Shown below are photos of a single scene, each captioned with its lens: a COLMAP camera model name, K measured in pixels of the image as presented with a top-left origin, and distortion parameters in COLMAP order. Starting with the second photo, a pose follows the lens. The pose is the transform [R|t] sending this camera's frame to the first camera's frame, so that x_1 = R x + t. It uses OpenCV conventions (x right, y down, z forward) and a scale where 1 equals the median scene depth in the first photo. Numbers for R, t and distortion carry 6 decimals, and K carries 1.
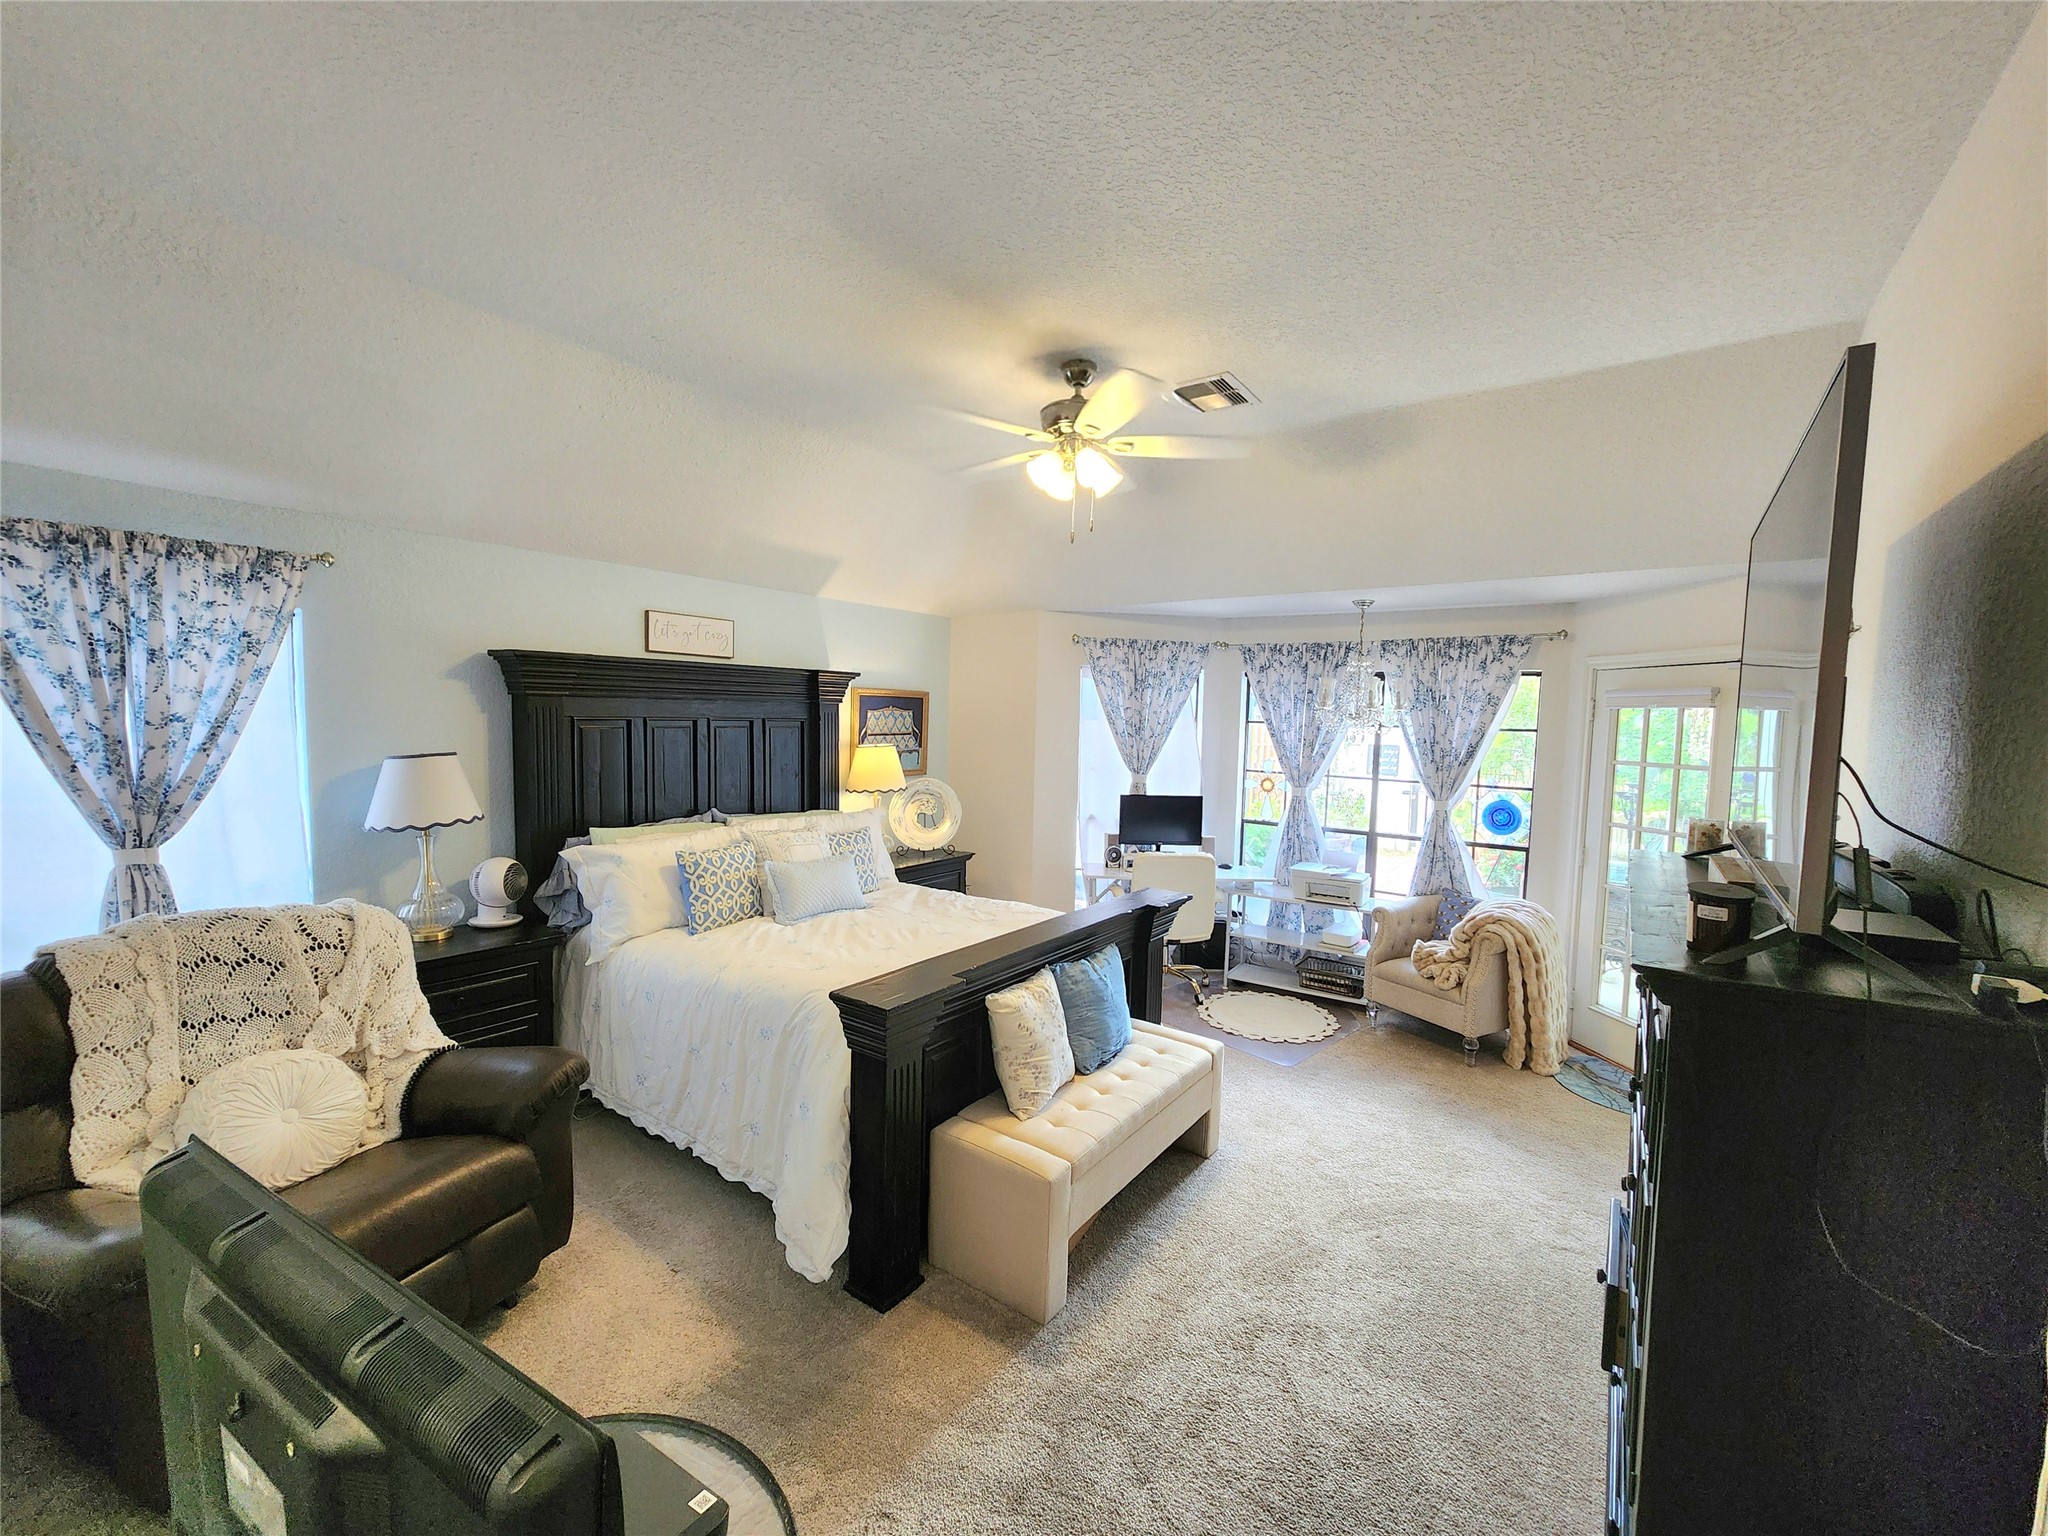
lens RADIAL K [[827.0, 0, 1024.0], [0, 827.0, 768.0], [0, 0, 1]] dist [-0.000078, -0.000004]
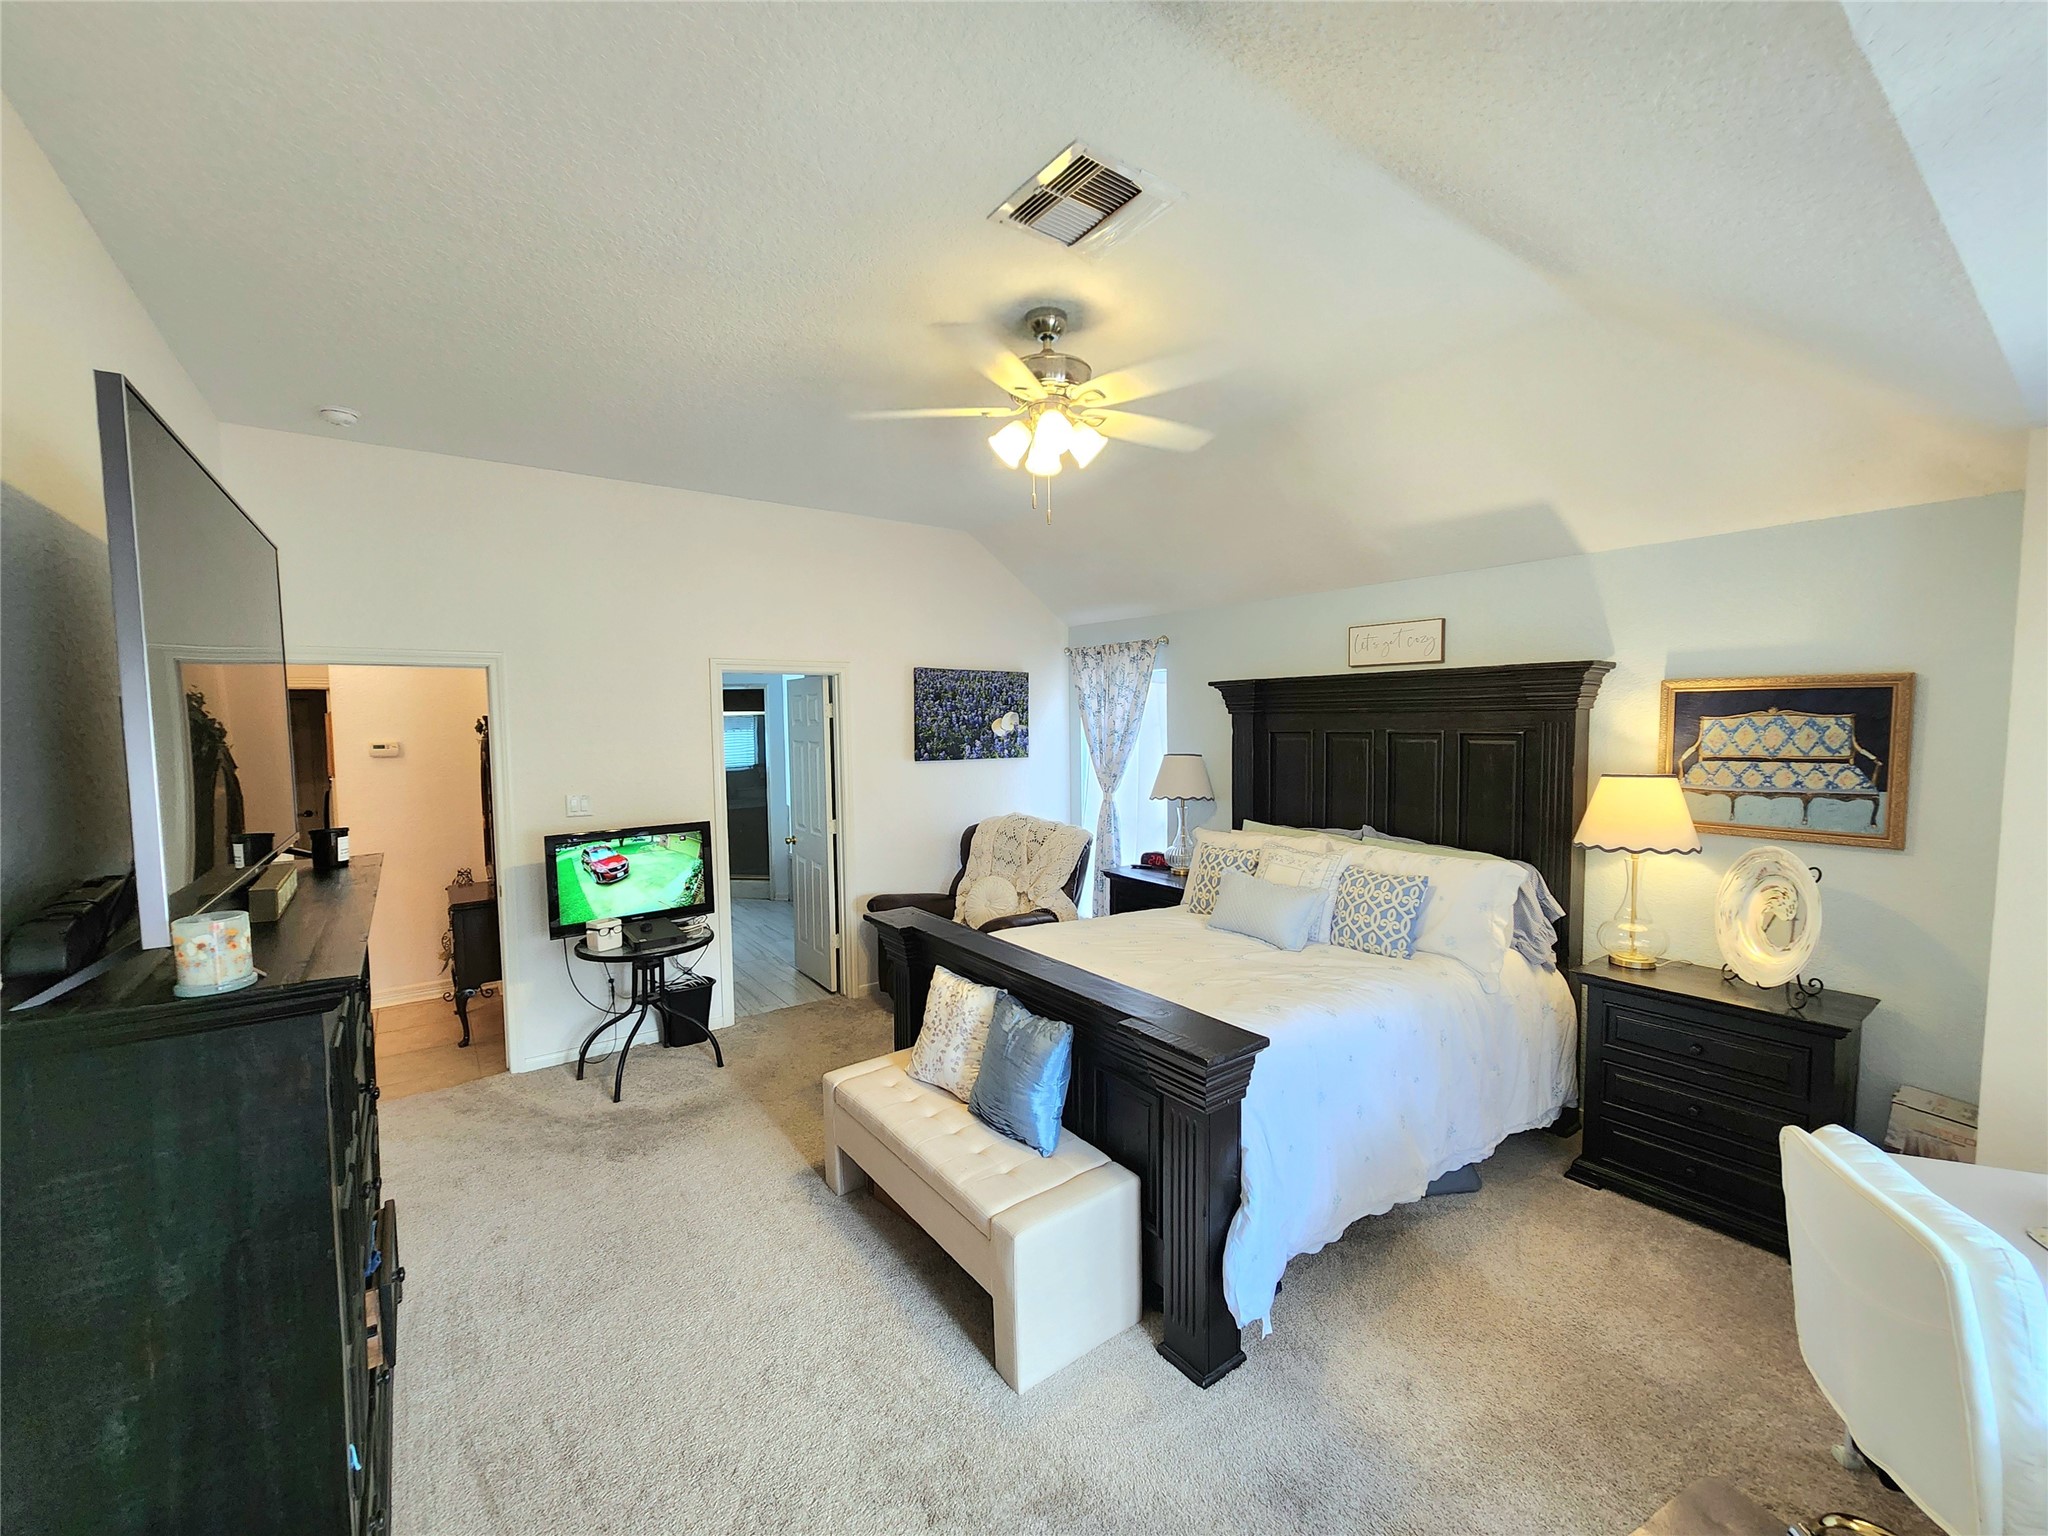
lens RADIAL K [[827.0, 0, 1024.0], [0, 827.0, 768.0], [0, 0, 1]] dist [-0.000078, -0.000004]
pose [[-0.299710, 0.033900, -0.953428, 0.612443], [-0.065133, 0.996310, 0.055899, -0.041682], [0.951804, 0.078853, -0.296396, 0.852591]]
